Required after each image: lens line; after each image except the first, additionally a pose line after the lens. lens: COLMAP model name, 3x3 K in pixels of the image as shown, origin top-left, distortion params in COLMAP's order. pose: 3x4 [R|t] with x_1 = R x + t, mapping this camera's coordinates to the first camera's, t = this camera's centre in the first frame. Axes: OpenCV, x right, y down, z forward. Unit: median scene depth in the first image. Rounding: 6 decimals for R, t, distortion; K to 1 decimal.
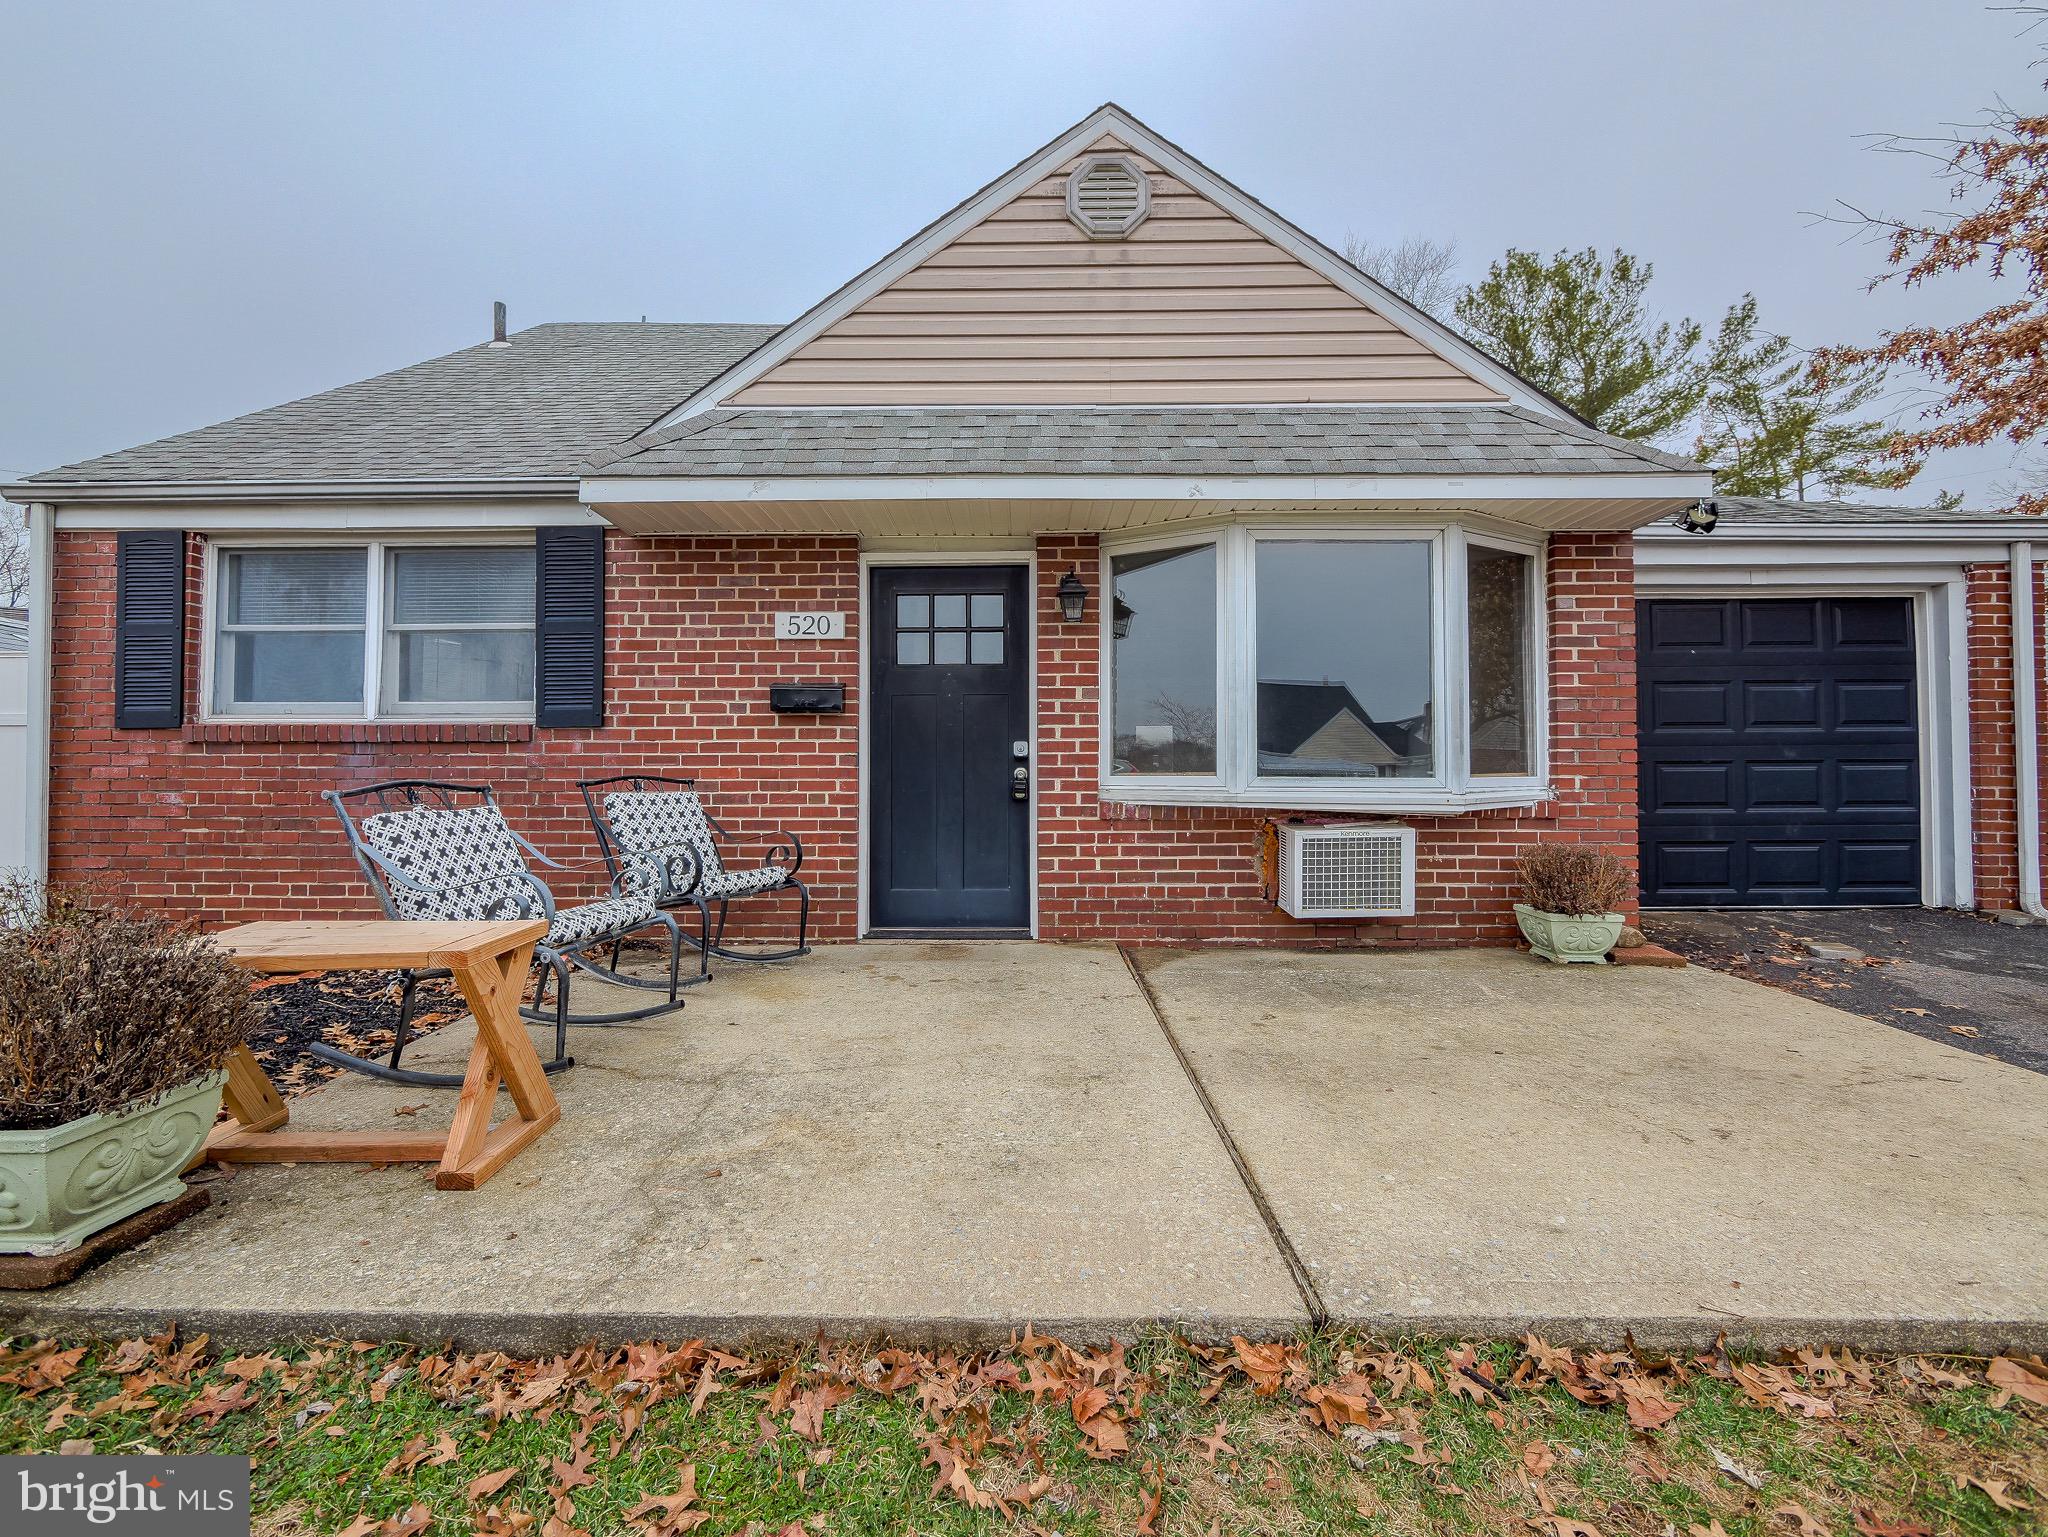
lens RADIAL K [[846.7, 0, 1019.9], [0, 846.7, 759.2], [0, 0, 1]] dist [-0.005065, 0.000102]
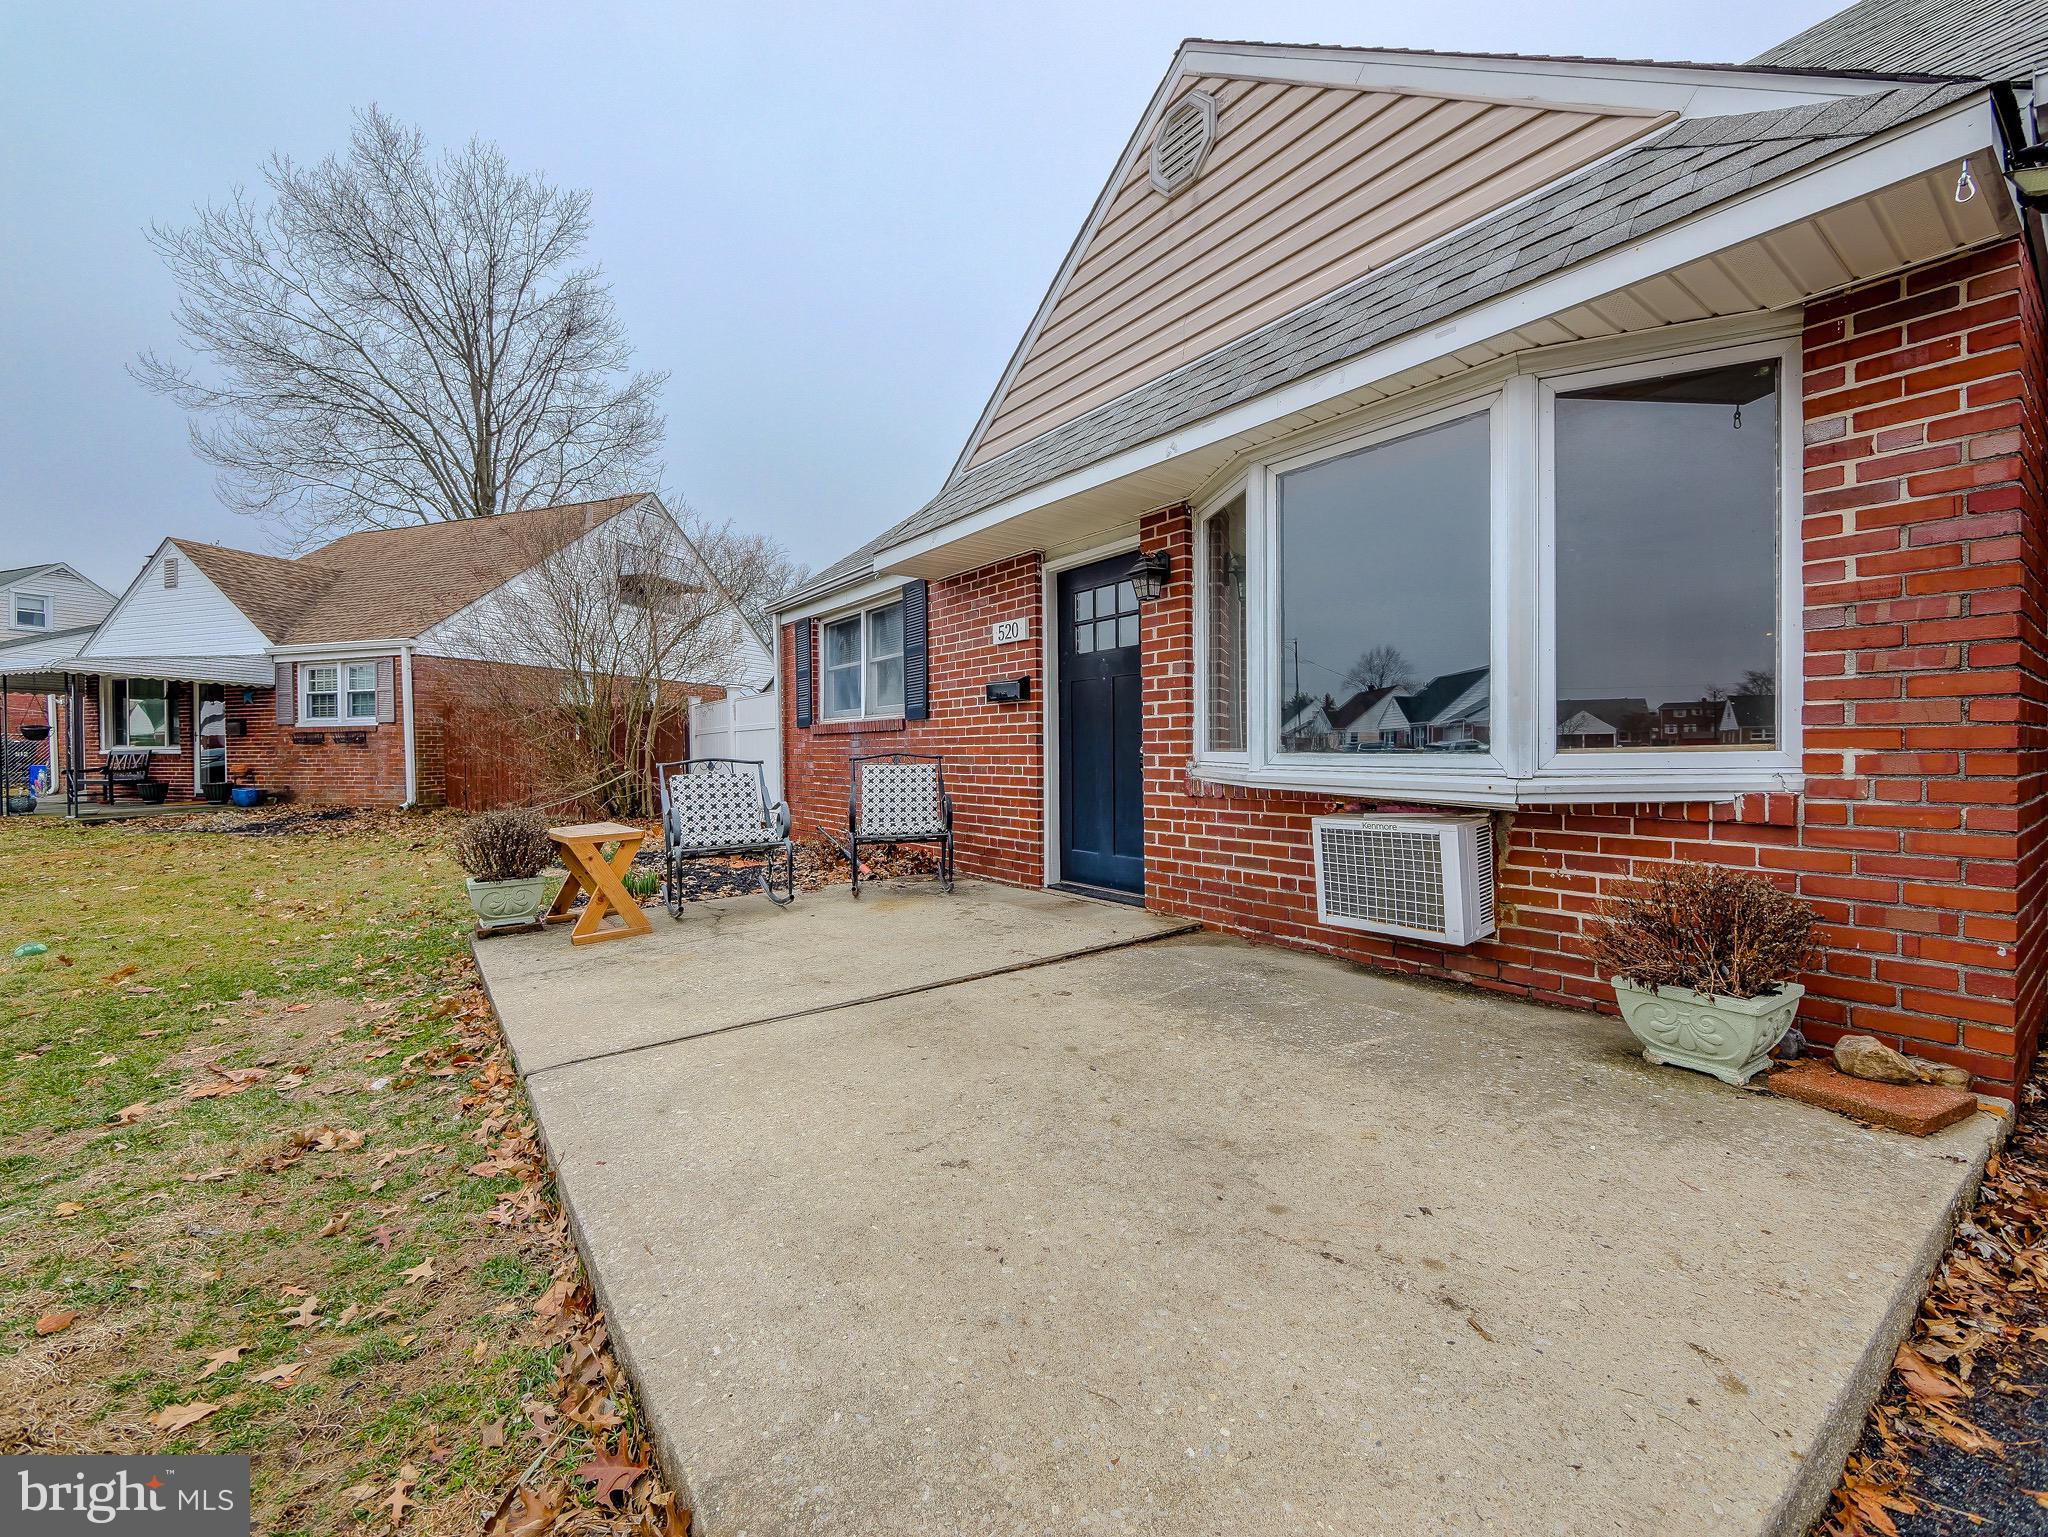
lens RADIAL K [[846.7, 0, 1019.9], [0, 846.7, 759.2], [0, 0, 1]] dist [-0.005065, 0.000102]
pose [[0.604013, 0.004598, -0.796961, 0.757869], [0.026303, 0.999324, 0.025700, -0.001754], [0.796540, -0.036485, 0.603484, 0.254264]]
